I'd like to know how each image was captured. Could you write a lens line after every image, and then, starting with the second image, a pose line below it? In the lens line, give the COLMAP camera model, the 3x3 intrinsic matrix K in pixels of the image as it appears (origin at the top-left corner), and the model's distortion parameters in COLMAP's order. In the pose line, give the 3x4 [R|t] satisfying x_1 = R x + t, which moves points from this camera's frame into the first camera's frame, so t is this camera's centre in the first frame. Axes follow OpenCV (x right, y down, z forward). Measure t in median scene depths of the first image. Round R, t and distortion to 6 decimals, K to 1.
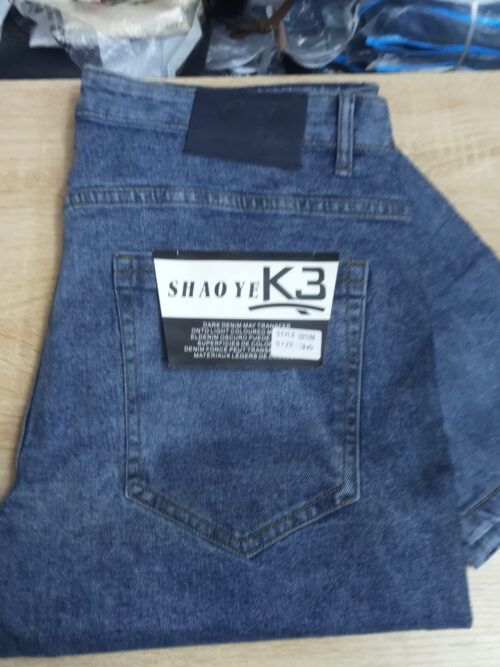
lens RADIAL K [[506.2, 0, 250.9], [0, 506.2, 331.3], [0, 0, 1]] dist [-0.001810, -0.002079]
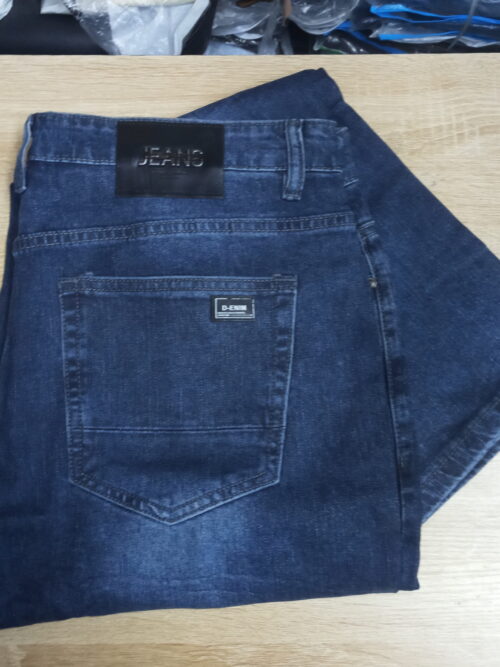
lens RADIAL K [[533.4, 0, 248.2], [0, 533.4, 312.9], [0, 0, 1]] dist [-0.003391, 0.000469]
pose [[0.999827, 0.018259, -0.003672, -0.002175], [-0.018092, 0.998981, 0.041341, -0.007387], [0.004423, -0.041267, 0.999138, -0.103531]]
